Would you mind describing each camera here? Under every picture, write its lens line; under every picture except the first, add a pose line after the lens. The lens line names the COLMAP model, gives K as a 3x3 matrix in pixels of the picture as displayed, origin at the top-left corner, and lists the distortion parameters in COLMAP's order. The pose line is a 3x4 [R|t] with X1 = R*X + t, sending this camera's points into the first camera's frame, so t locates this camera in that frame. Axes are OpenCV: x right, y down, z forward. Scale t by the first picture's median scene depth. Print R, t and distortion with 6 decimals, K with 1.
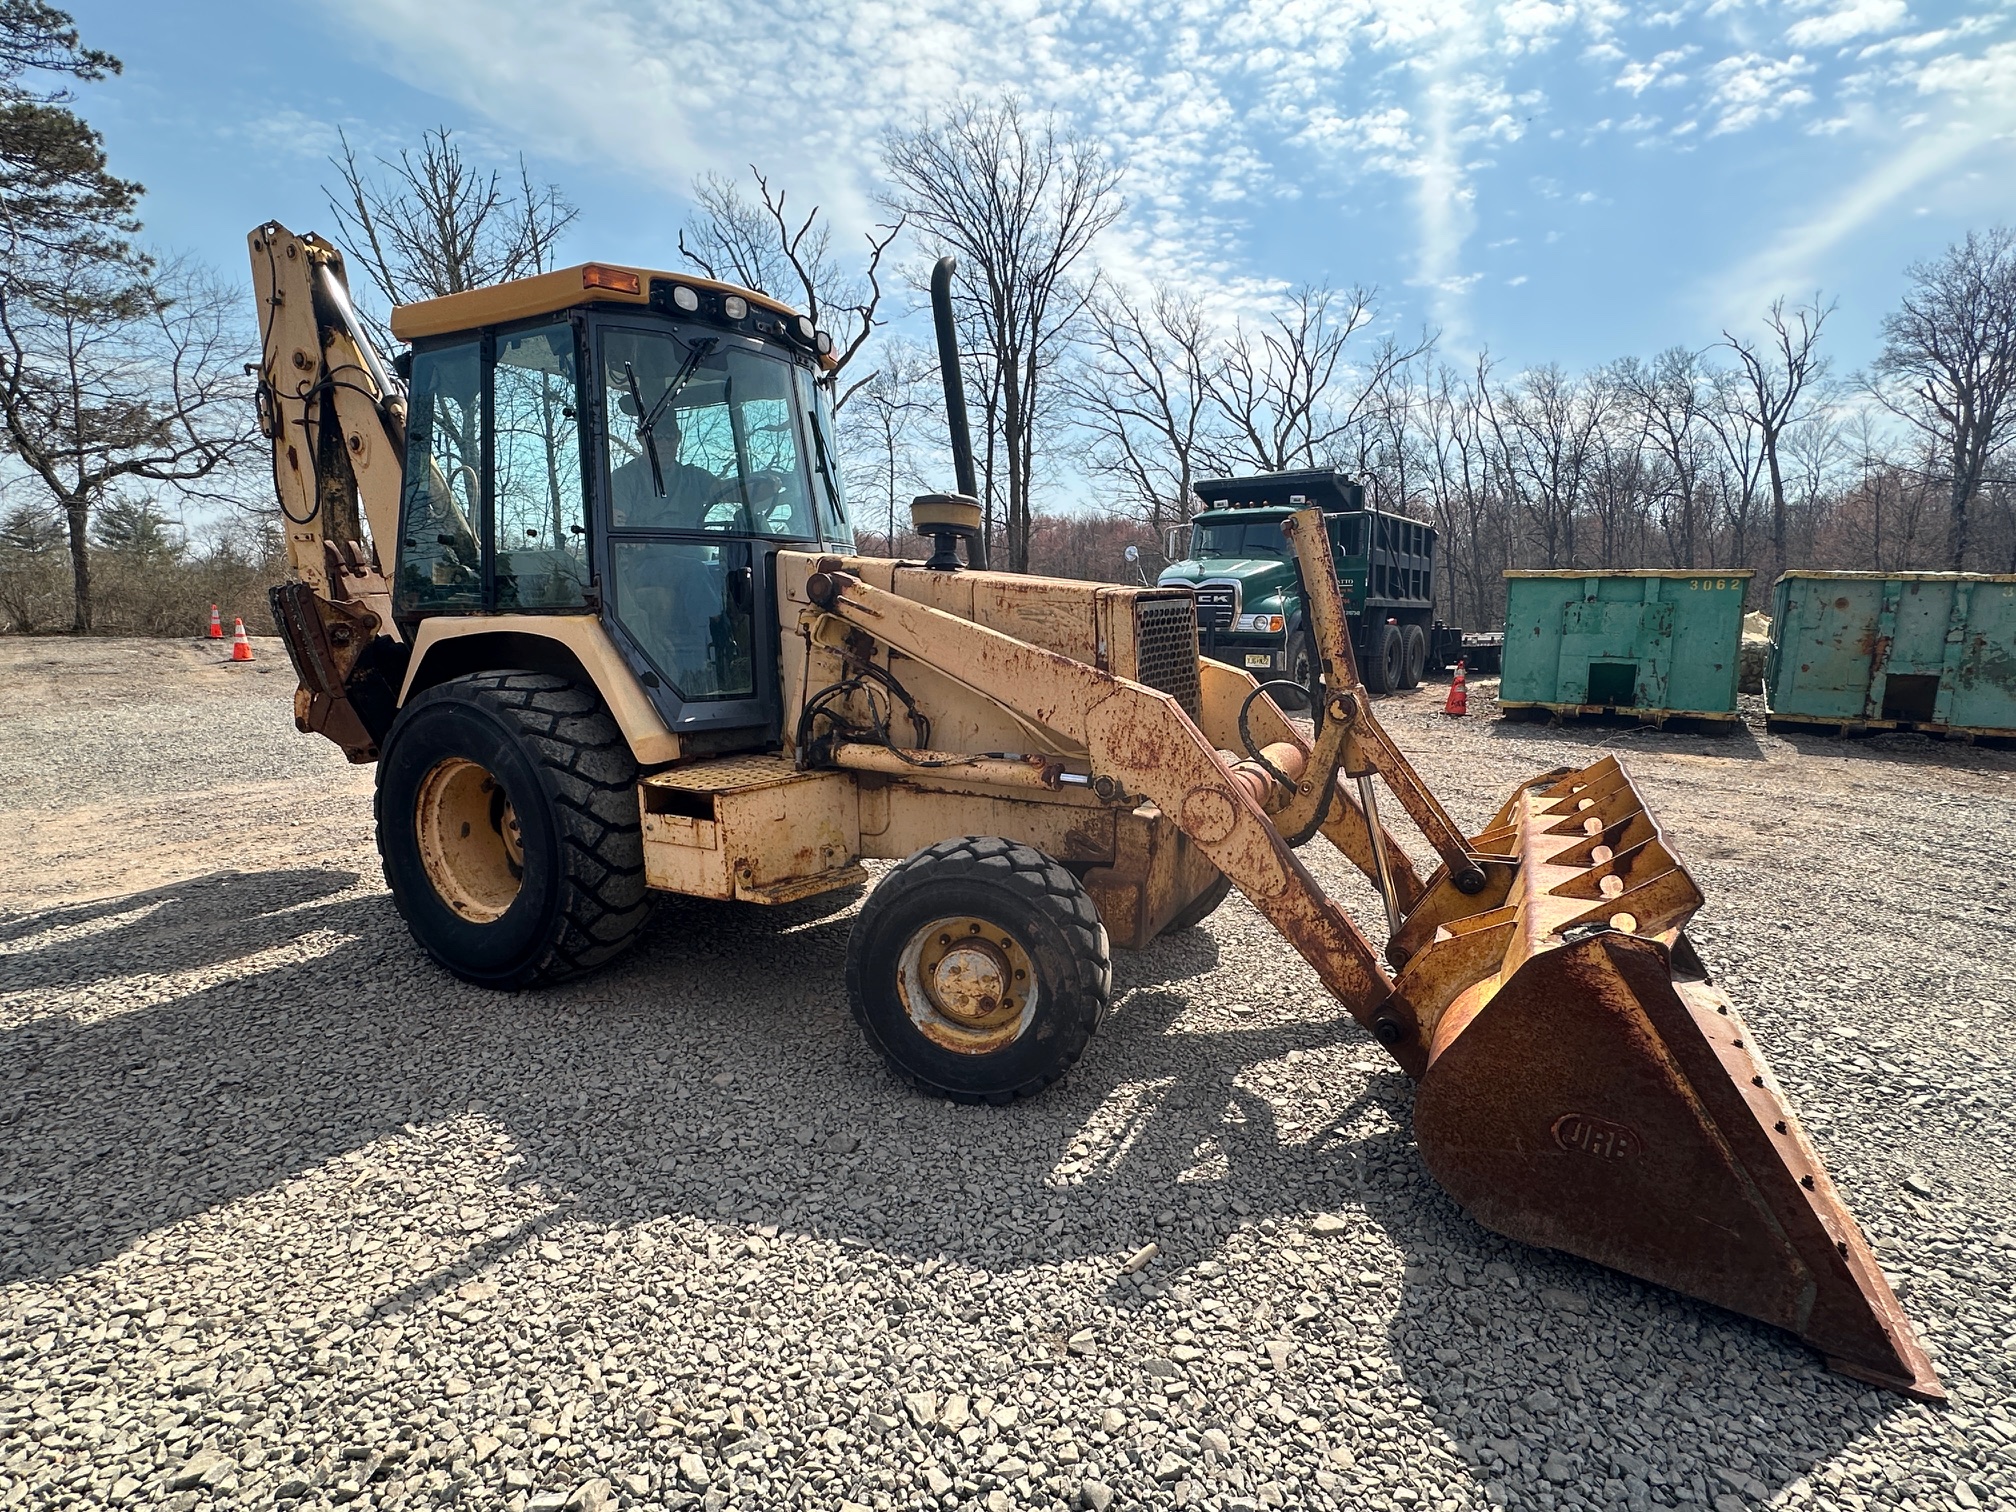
lens RADIAL K [[1012.4, 0, 1016.6], [0, 1012.4, 751.7], [0, 0, 1]] dist [-0.001780, -0.000016]
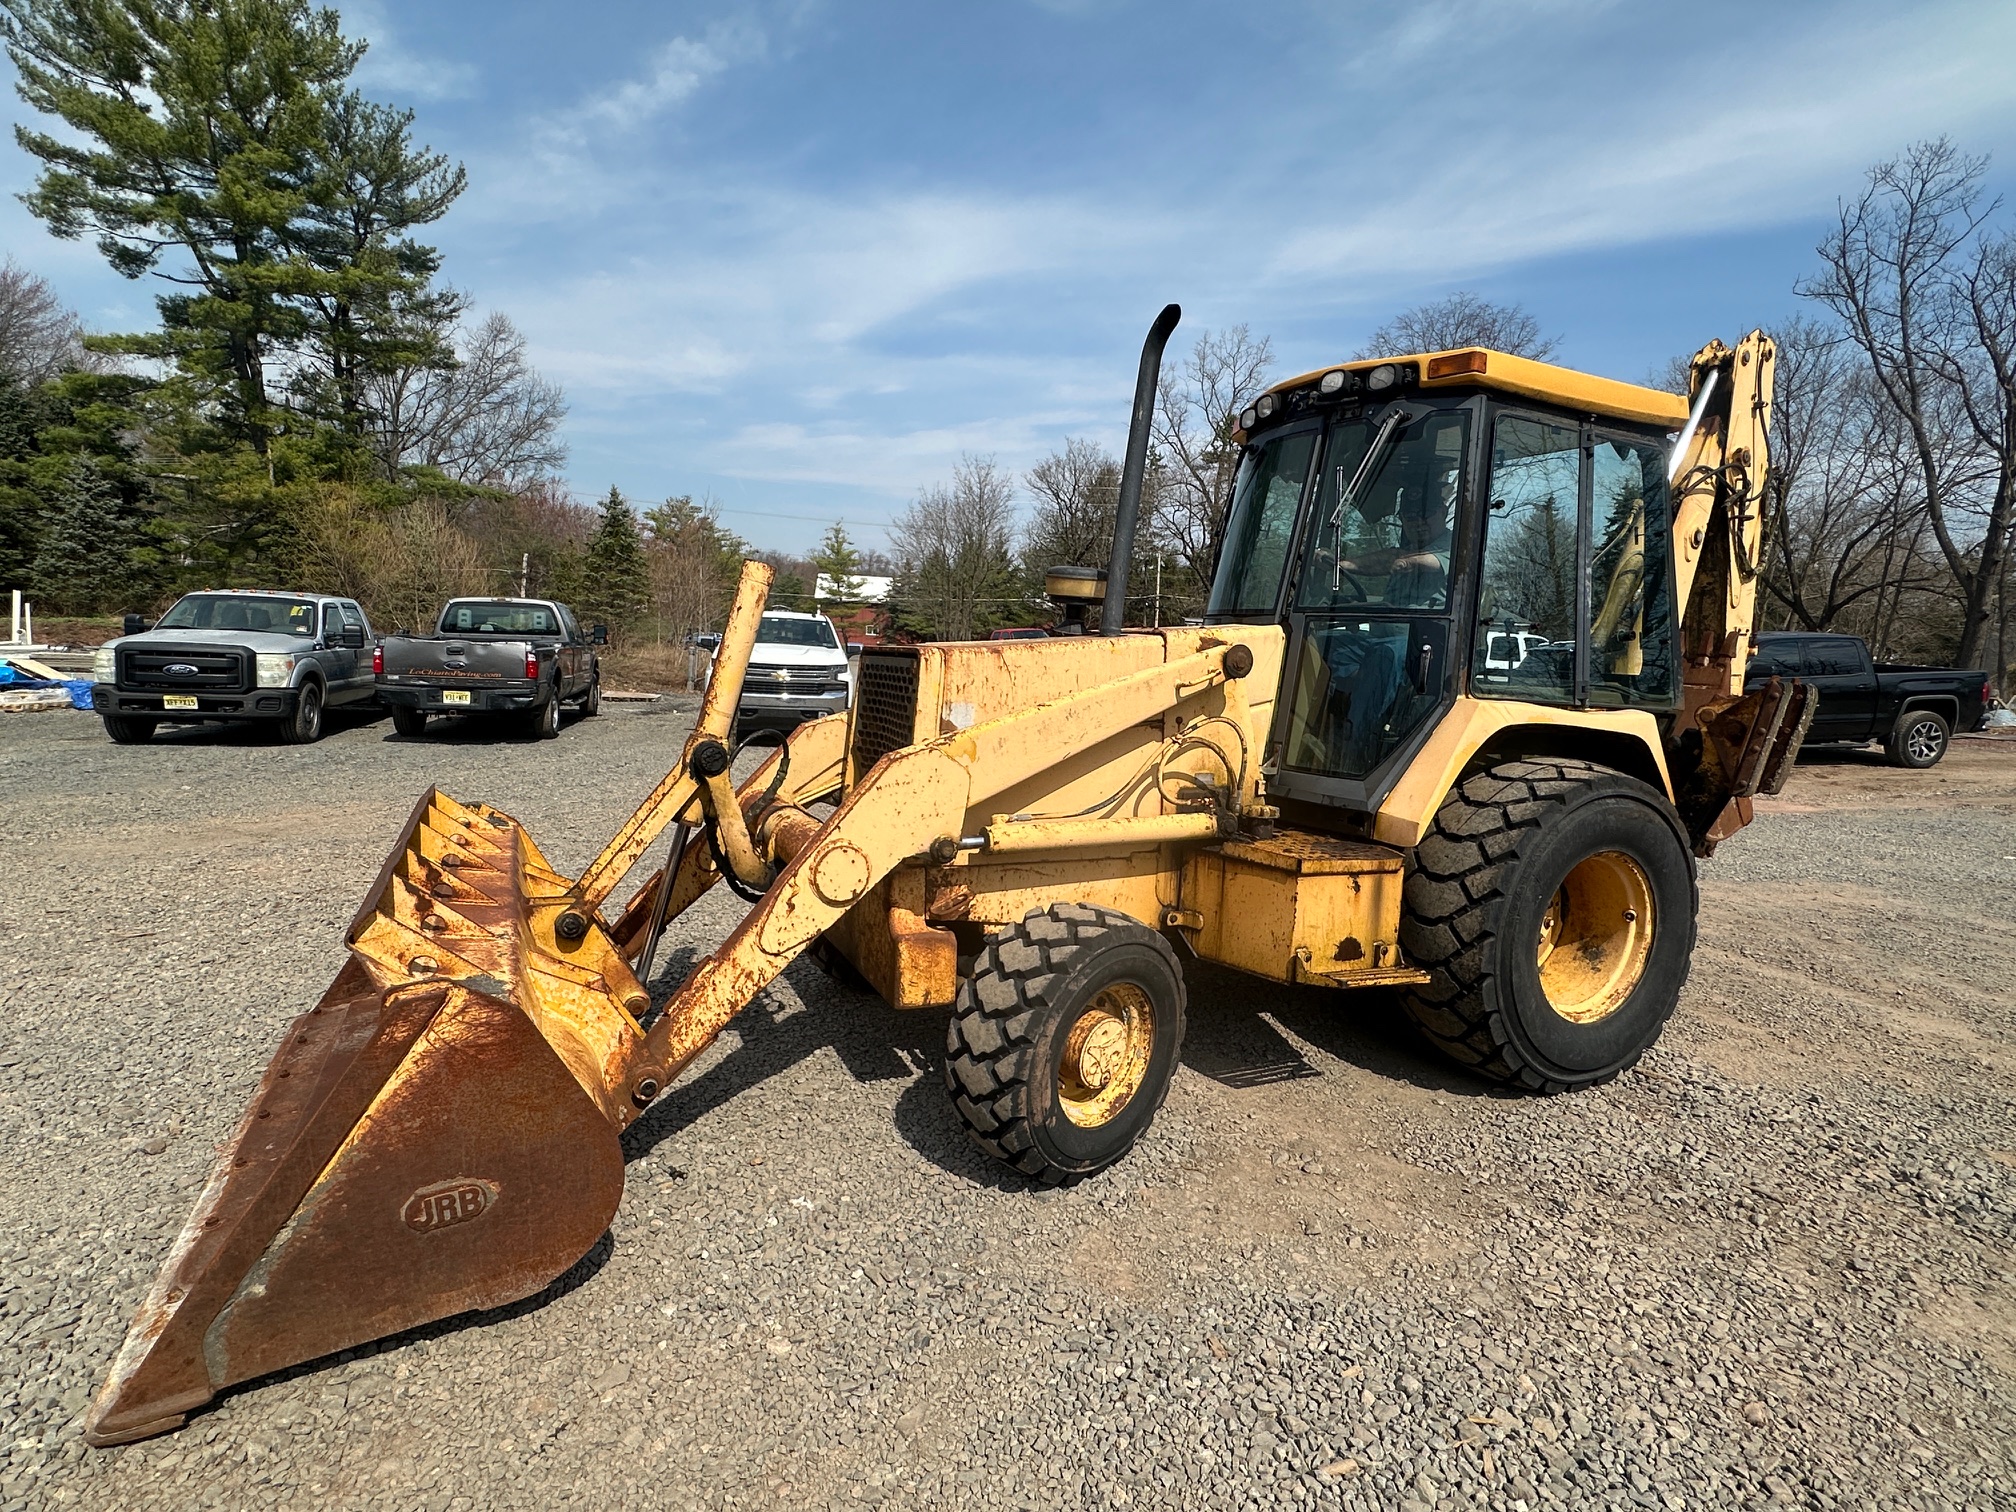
lens RADIAL K [[1016.5, 0, 1007.7], [0, 1016.5, 760.9], [0, 0, 1]] dist [-0.002816, 0.001321]
pose [[-0.618130, 0.060678, -0.783730, 0.235095], [-0.169264, 0.963354, 0.208083, -0.075758], [0.767636, 0.261280, -0.585208, 0.461054]]
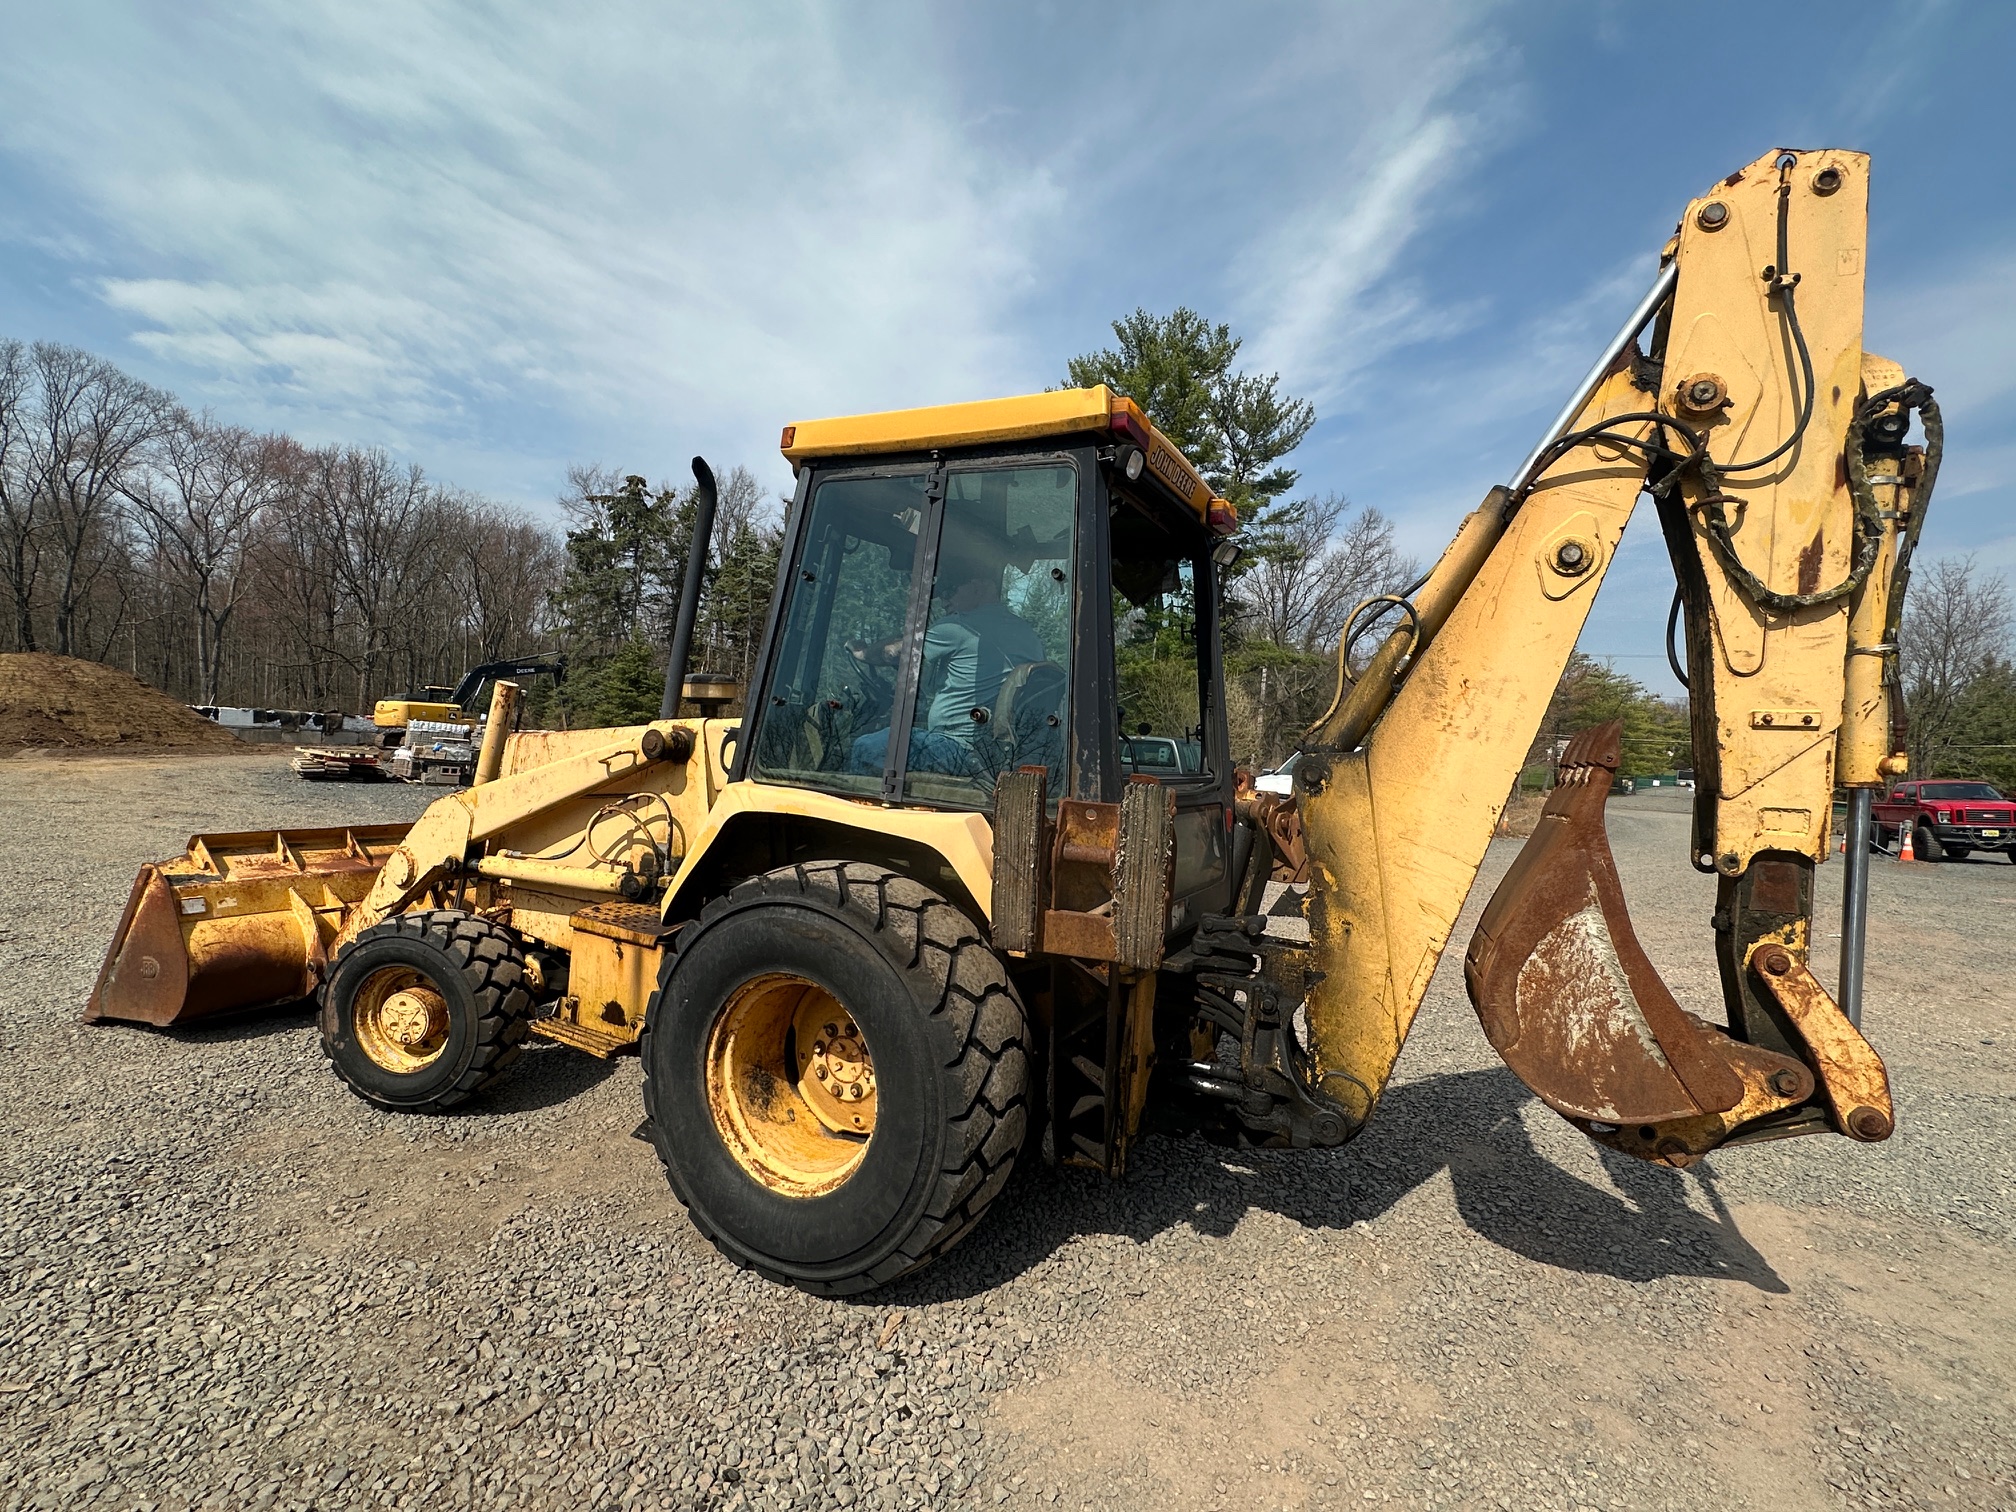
lens RADIAL K [[942.2, 0, 1007.2], [0, 942.2, 759.7], [0, 0, 1]] dist [-0.003432, 0.000404]
pose [[-0.998108, -0.061481, -0.001132, -0.130513], [-0.060740, 0.982879, 0.173955, -0.107763], [-0.009582, 0.173694, -0.984753, 0.628479]]
